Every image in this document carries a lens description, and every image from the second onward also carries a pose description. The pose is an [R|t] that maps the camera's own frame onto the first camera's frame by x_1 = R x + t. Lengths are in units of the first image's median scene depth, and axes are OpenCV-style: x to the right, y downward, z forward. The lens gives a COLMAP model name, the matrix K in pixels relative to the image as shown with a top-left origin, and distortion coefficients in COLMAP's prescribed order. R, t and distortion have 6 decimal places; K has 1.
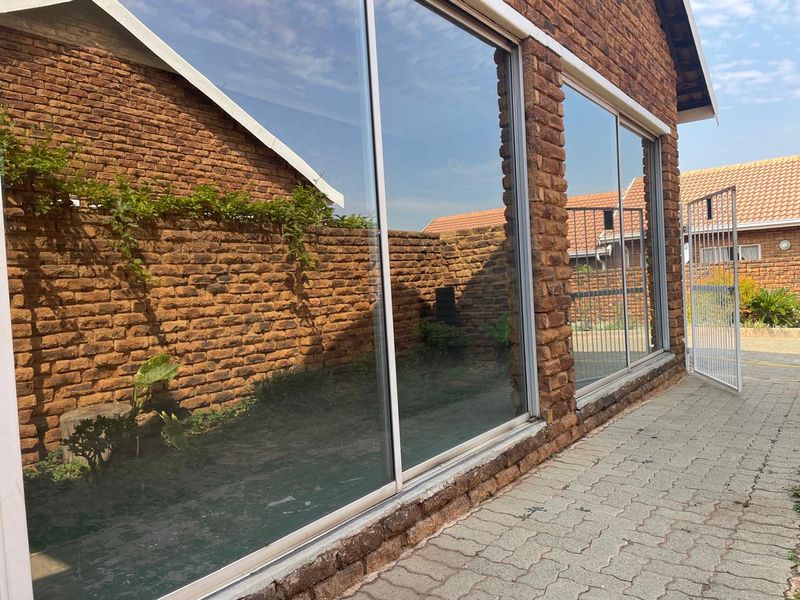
lens RADIAL K [[607.3, 0, 400.0], [0, 607.3, 300.0], [0, 0, 1]] dist [0.100722, -0.130969]
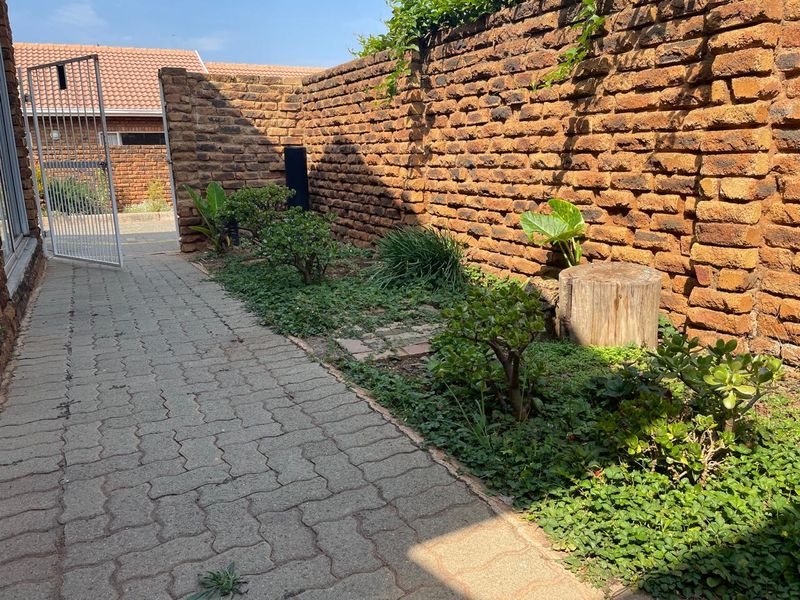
lens RADIAL K [[607.3, 0, 400.0], [0, 607.3, 300.0], [0, 0, 1]] dist [0.100722, -0.130969]
pose [[0.434533, -0.161470, 0.886064, -0.207897], [0.018678, 0.985202, 0.170376, 0.044888], [-0.900462, -0.057484, 0.431118, 0.163497]]
